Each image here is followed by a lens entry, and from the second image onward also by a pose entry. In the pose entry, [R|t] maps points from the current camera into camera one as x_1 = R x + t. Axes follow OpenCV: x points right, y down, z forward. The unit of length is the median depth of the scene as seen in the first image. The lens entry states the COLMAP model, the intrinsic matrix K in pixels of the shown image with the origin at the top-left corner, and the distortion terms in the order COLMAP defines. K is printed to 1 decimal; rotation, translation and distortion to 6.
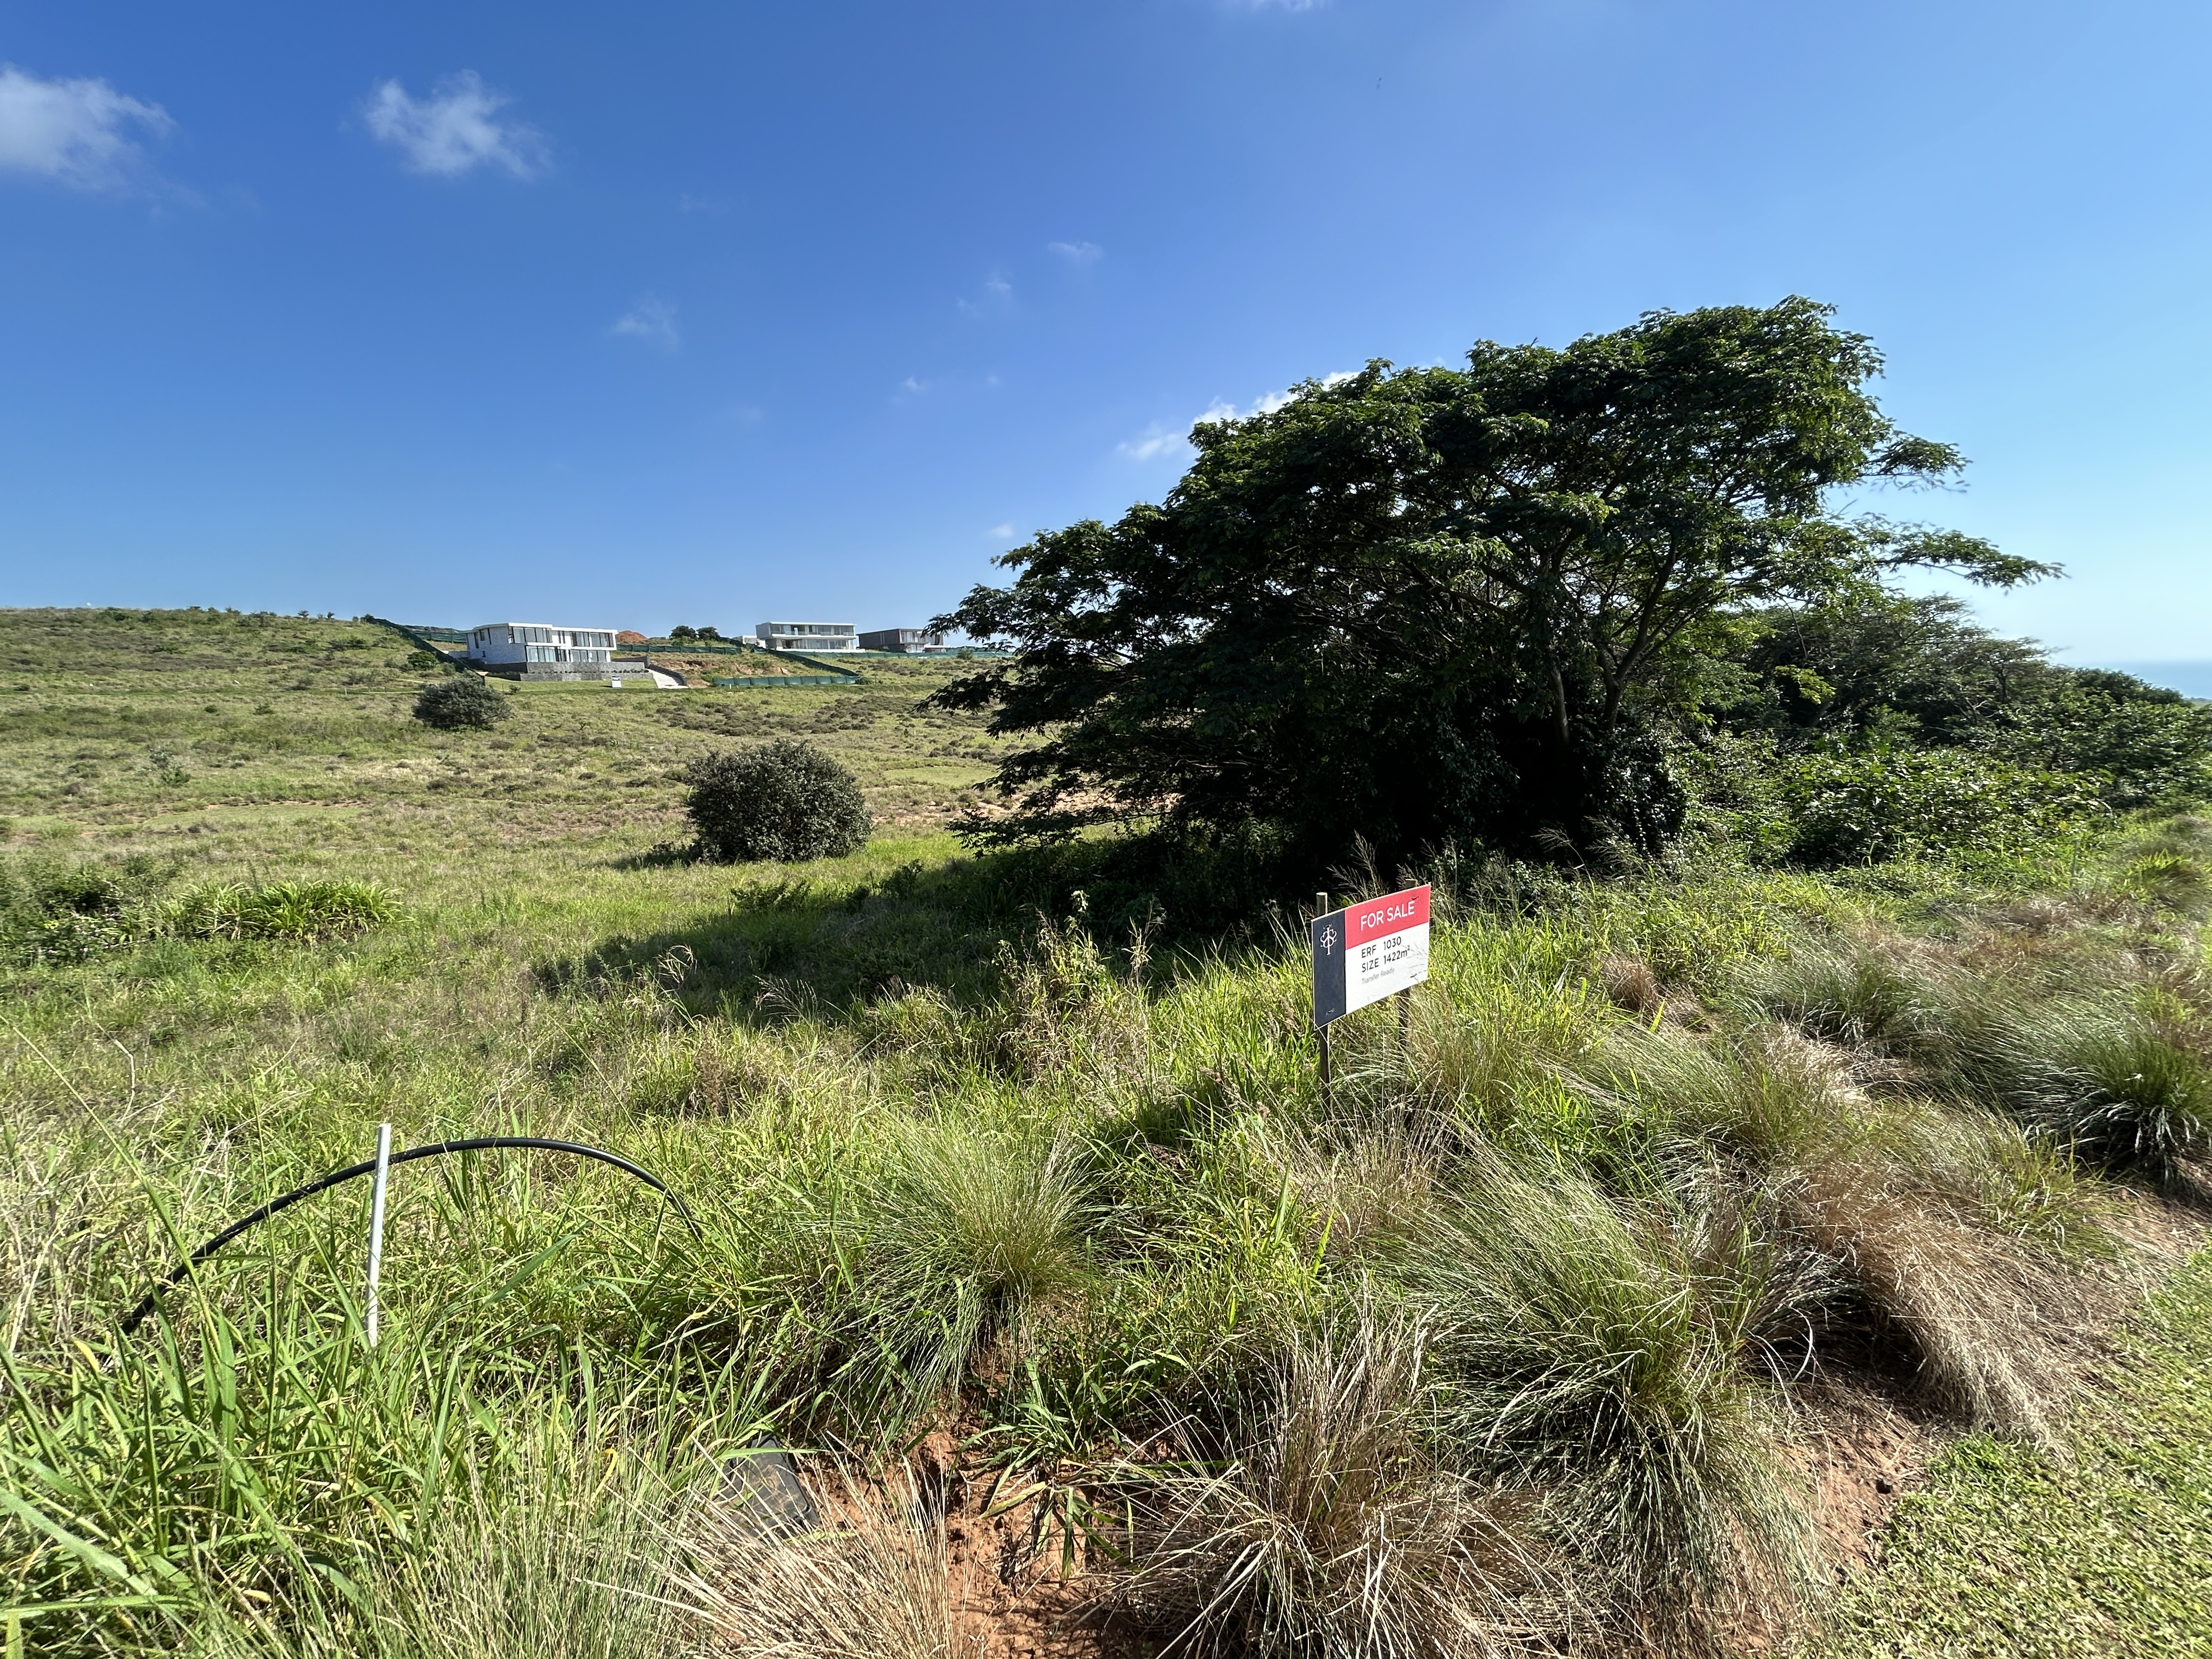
lens RADIAL K [[914.1, 0, 1117.5], [0, 914.1, 823.2], [0, 0, 1]] dist [0.000724, 0.001035]
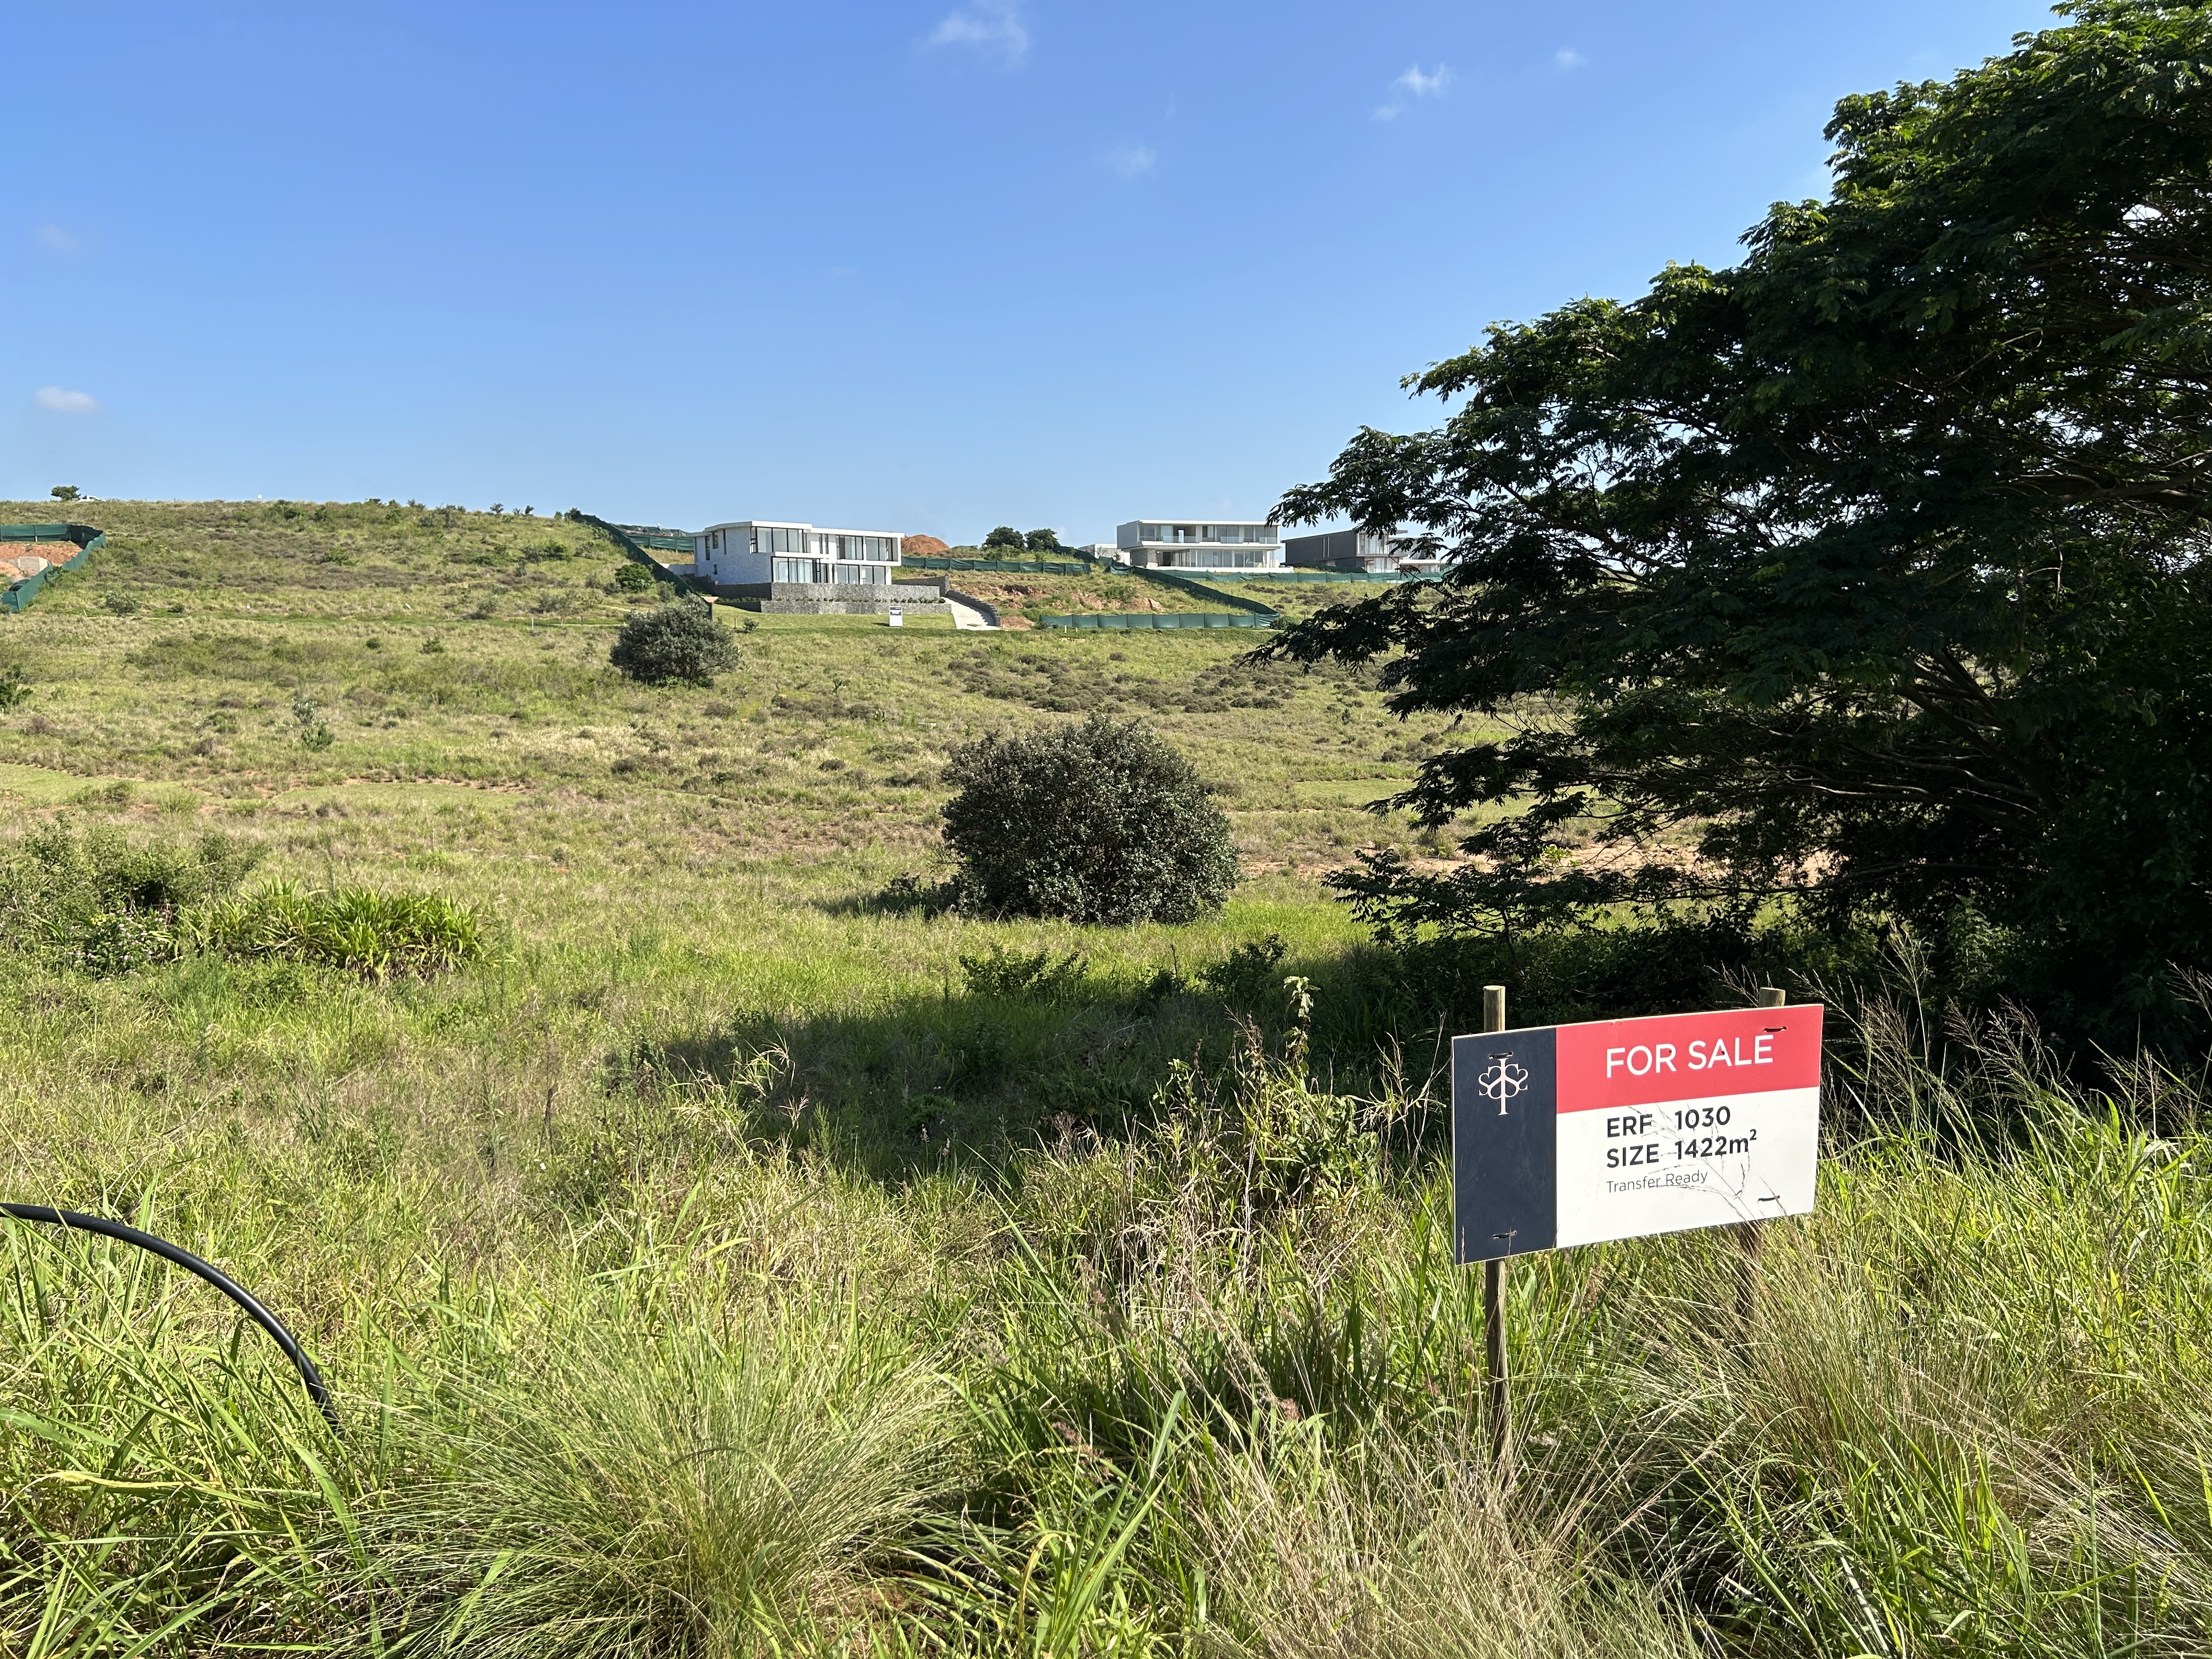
lens RADIAL K [[1677.4, 0, 1137.0], [0, 1677.4, 855.0], [0, 0, 1]] dist [0.041919, -0.052576]
pose [[0.933708, 0.067539, -0.351608, 0.034989], [-0.074719, 0.997181, -0.006873, 0.002765], [0.350152, 0.032689, 0.936122, 0.010075]]
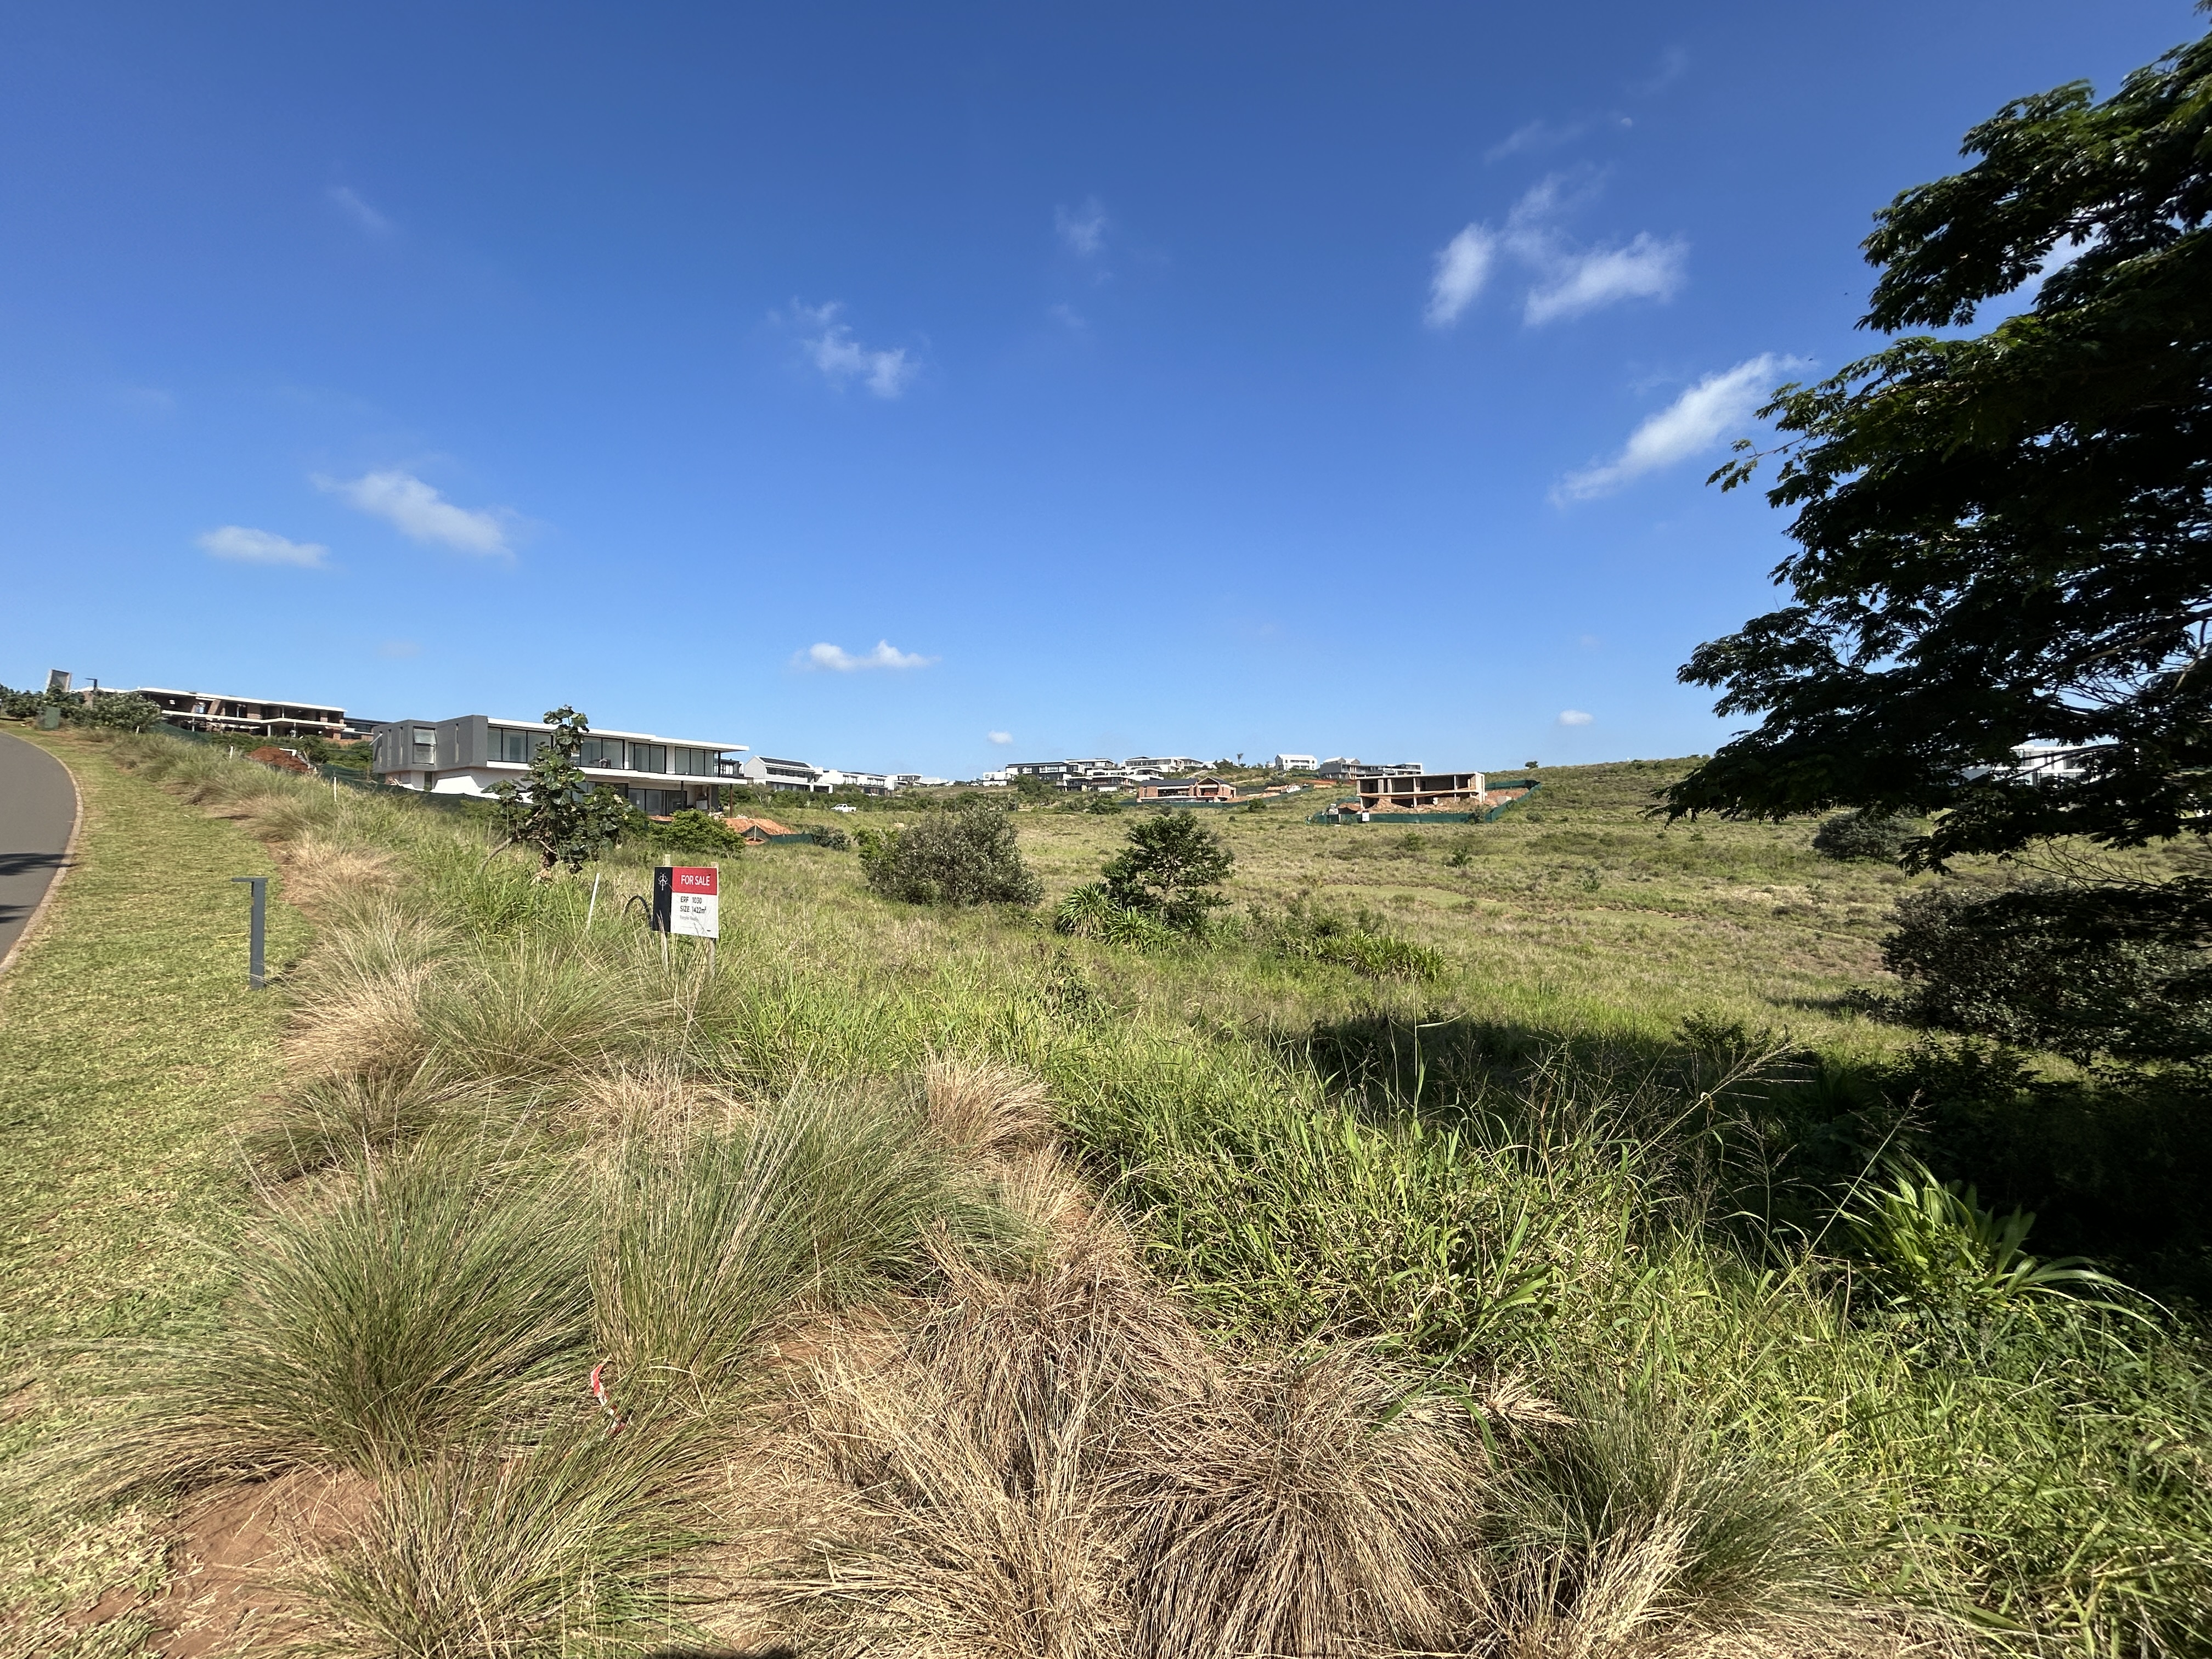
lens RADIAL K [[914.1, 0, 1093.7], [0, 914.1, 828.0], [0, 0, 1]] dist [0.000724, 0.001035]
pose [[0.148087, 0.007987, -0.988942, 0.202104], [-0.151737, 0.988311, -0.014739, -0.004863], [0.977265, 0.152242, 0.147568, 0.161392]]
